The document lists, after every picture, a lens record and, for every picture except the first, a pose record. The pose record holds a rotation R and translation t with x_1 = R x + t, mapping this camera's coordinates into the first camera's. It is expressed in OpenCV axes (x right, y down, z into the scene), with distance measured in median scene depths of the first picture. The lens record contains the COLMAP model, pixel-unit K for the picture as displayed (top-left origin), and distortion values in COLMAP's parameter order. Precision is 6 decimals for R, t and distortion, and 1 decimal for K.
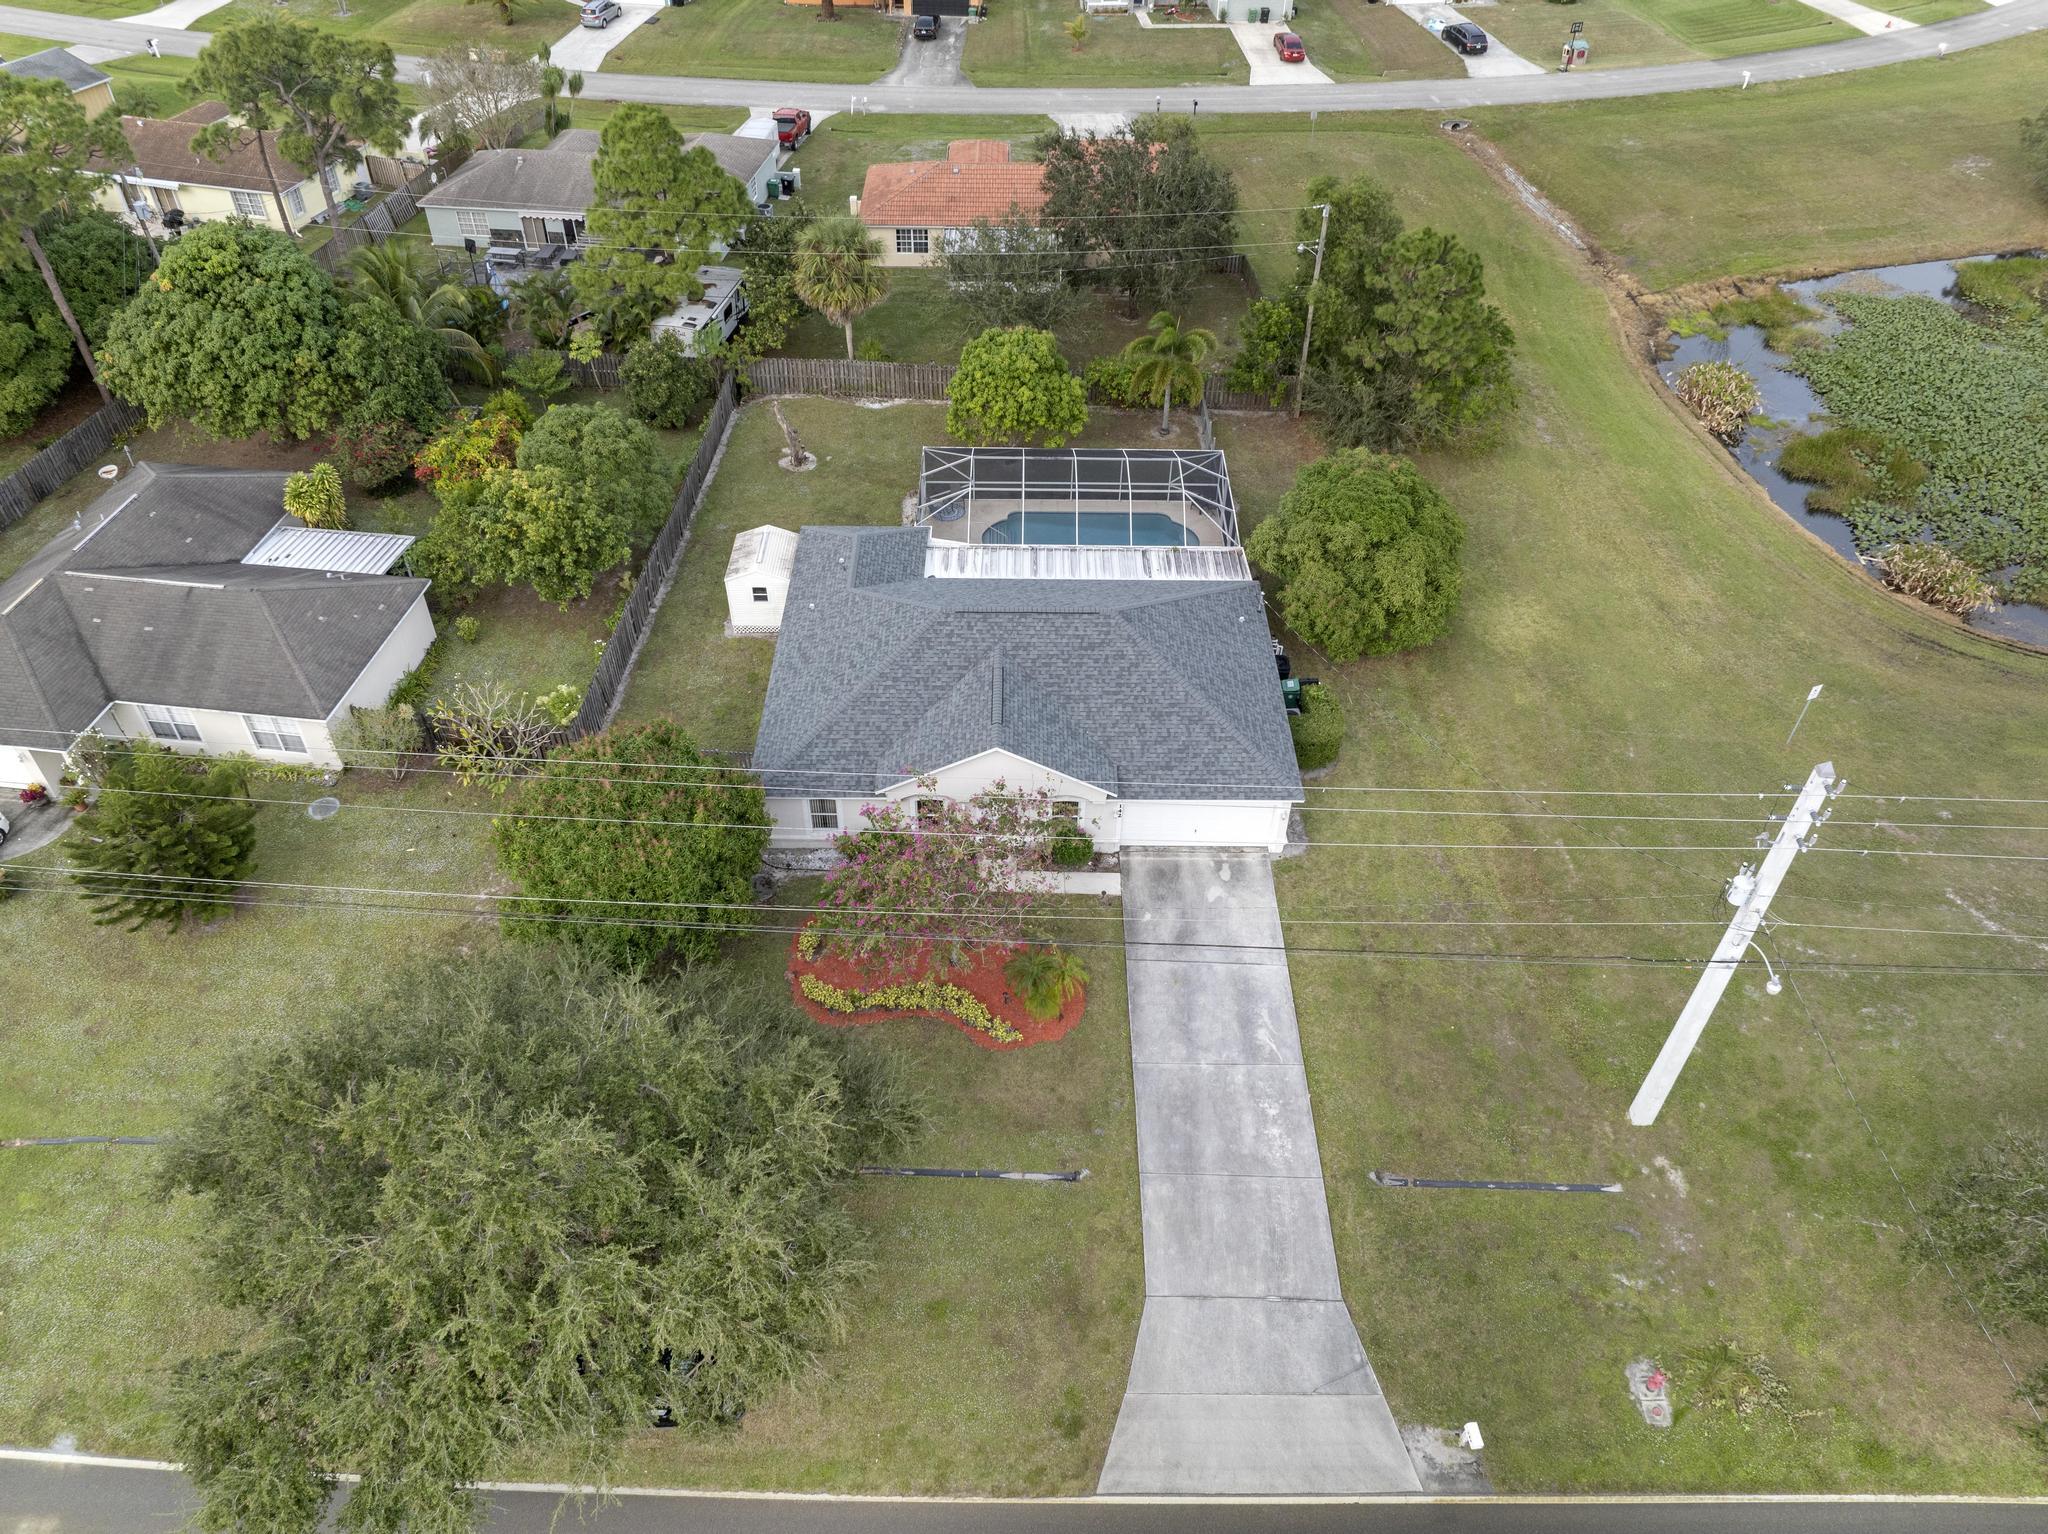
lens RADIAL K [[1440.2, 0, 1021.4], [0, 1440.2, 765.3], [0, 0, 1]] dist [-0.052580, 0.019146]
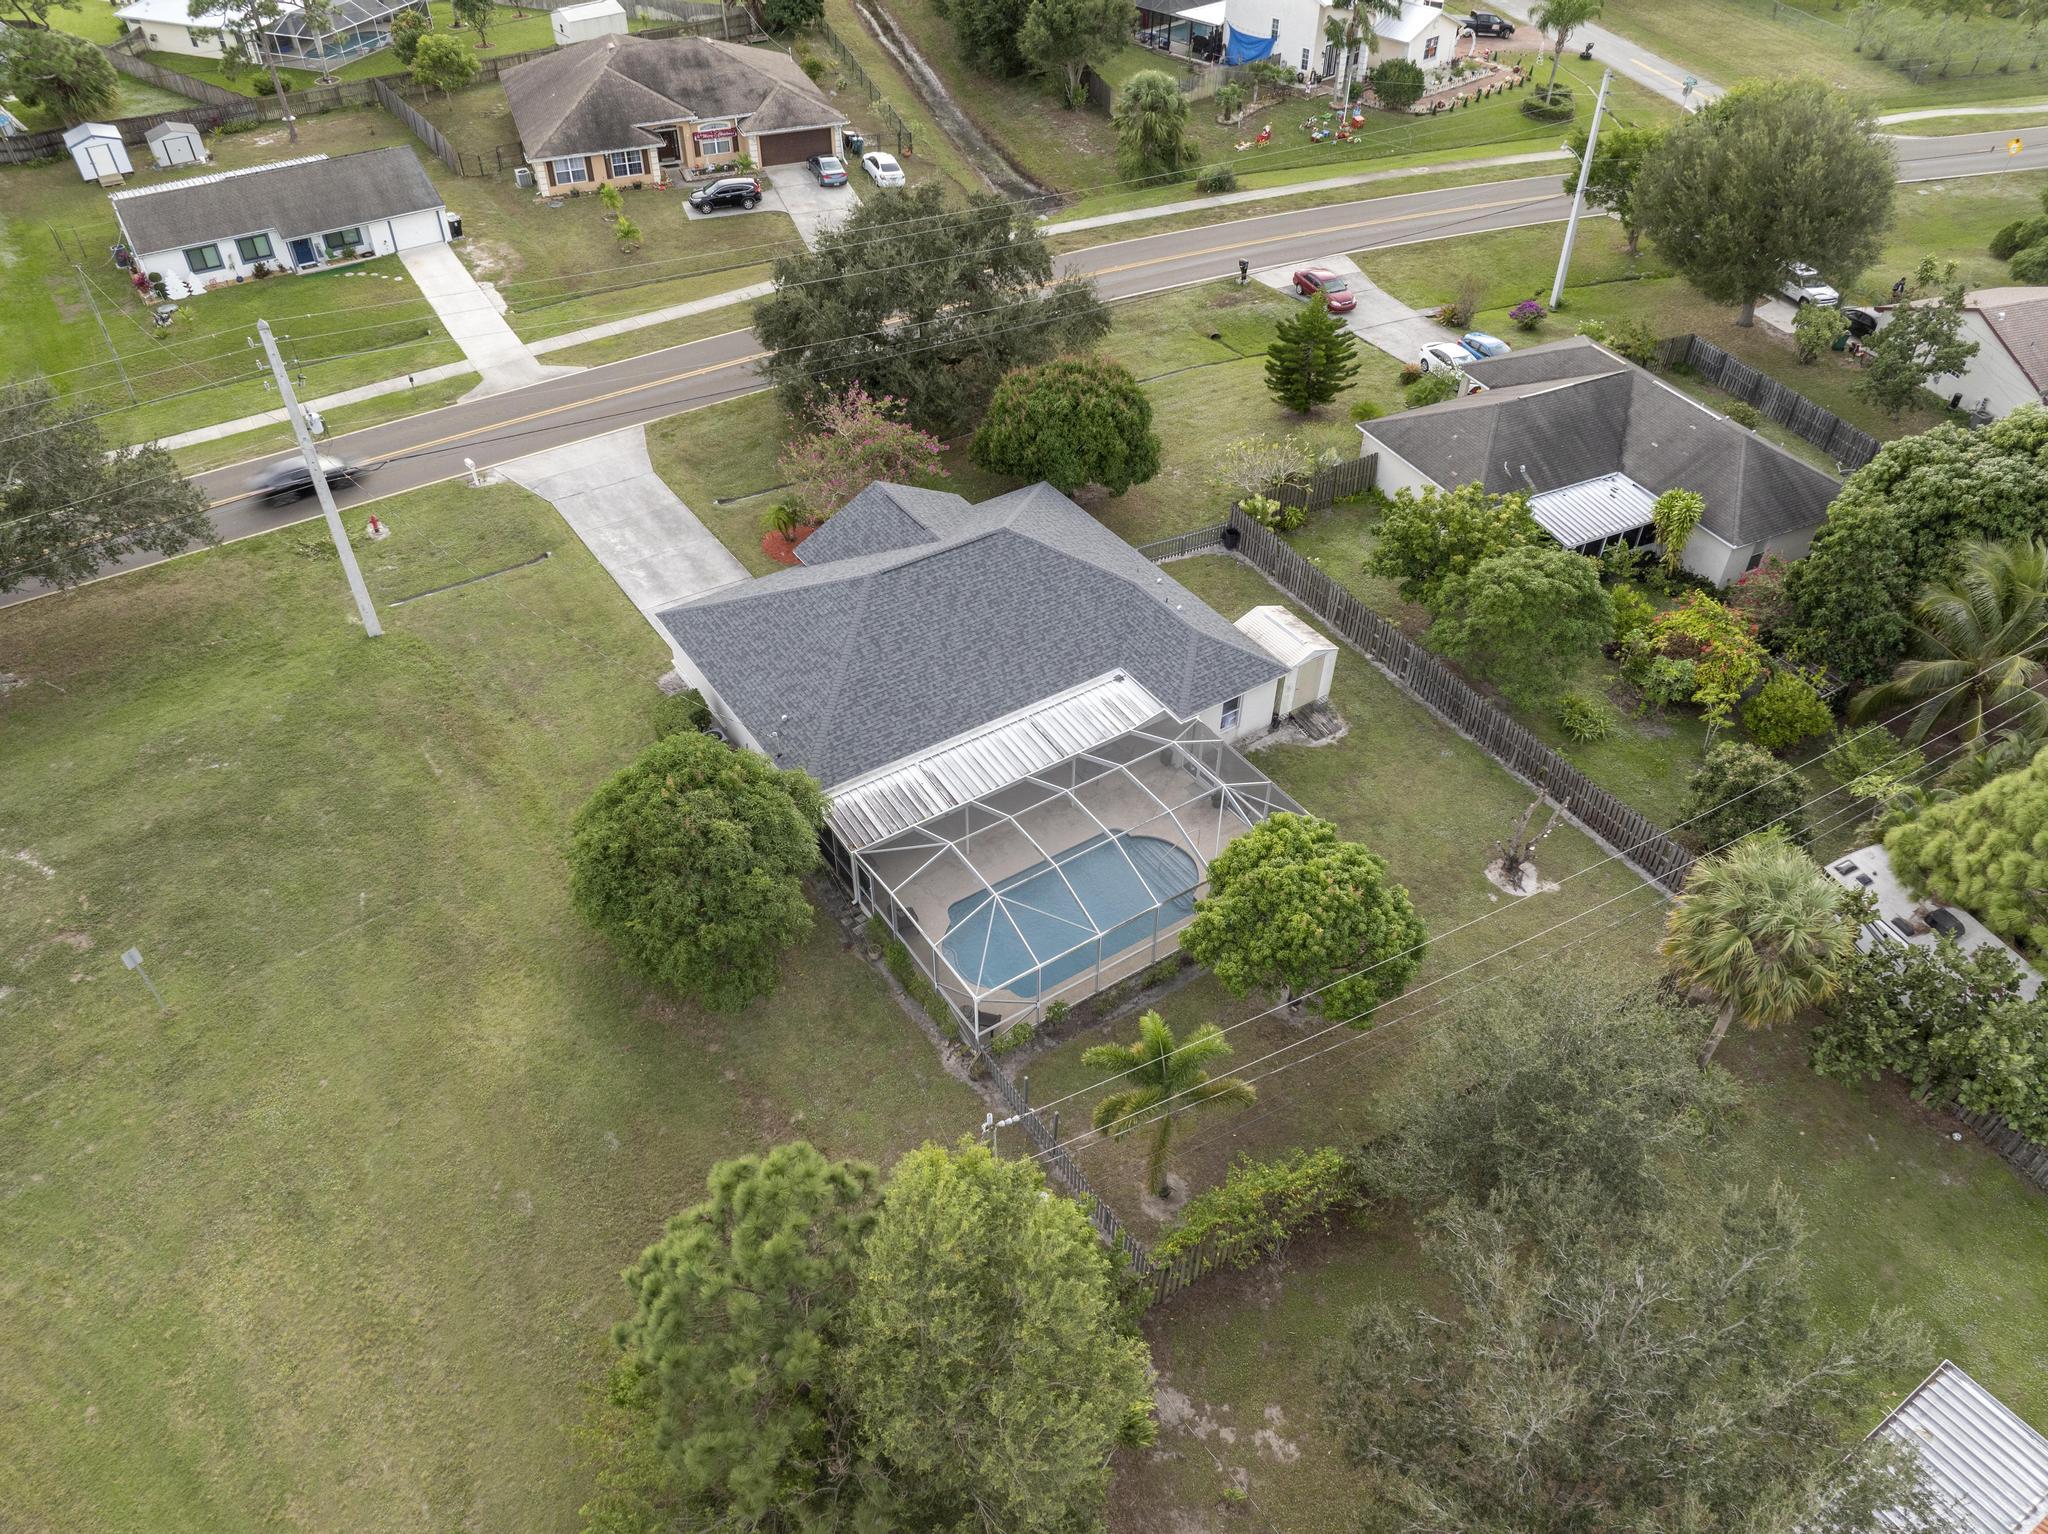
lens RADIAL K [[1440.2, 0, 1025.6], [0, 1440.2, 767.1], [0, 0, 1]] dist [-0.052580, 0.019146]
pose [[-0.830666, 0.357812, -0.426572, 0.405859], [-0.385749, 0.182614, 0.904350, -0.937561], [0.401486, 0.915763, -0.013665, 1.036583]]
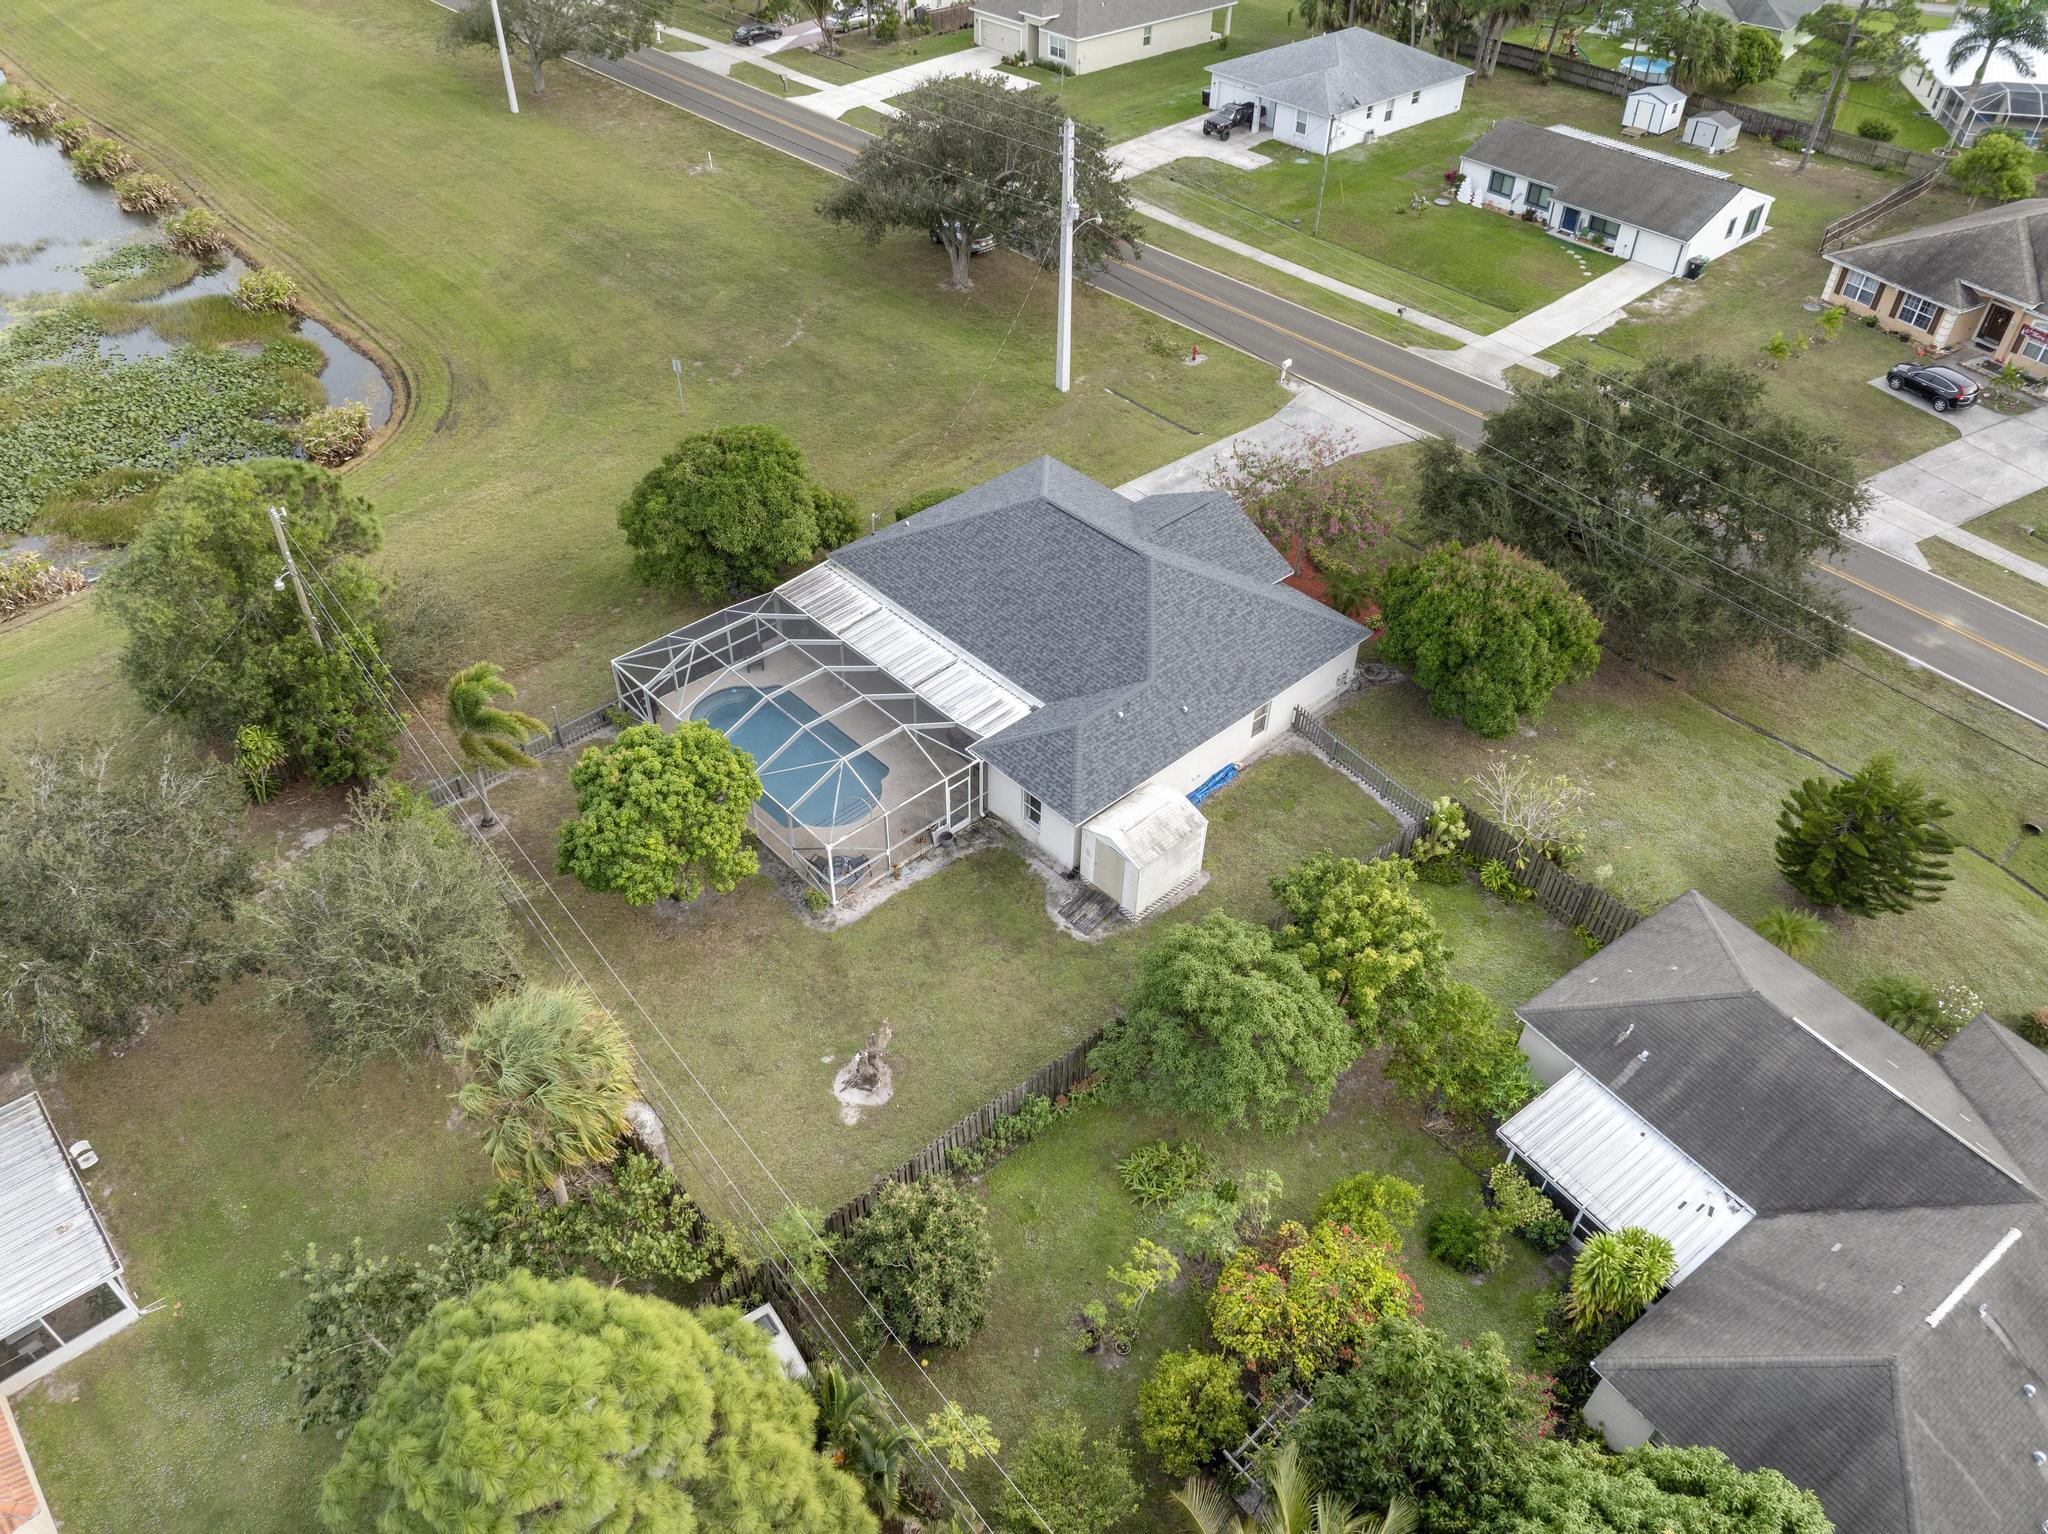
lens RADIAL K [[1440.2, 0, 1028.9], [0, 1440.2, 773.6], [0, 0, 1]] dist [-0.052580, 0.019146]
pose [[-0.683172, -0.499198, 0.532989, -0.565274], [0.473728, 0.252495, 0.843699, -0.889642], [-0.555750, 0.828883, 0.063987, 0.973165]]
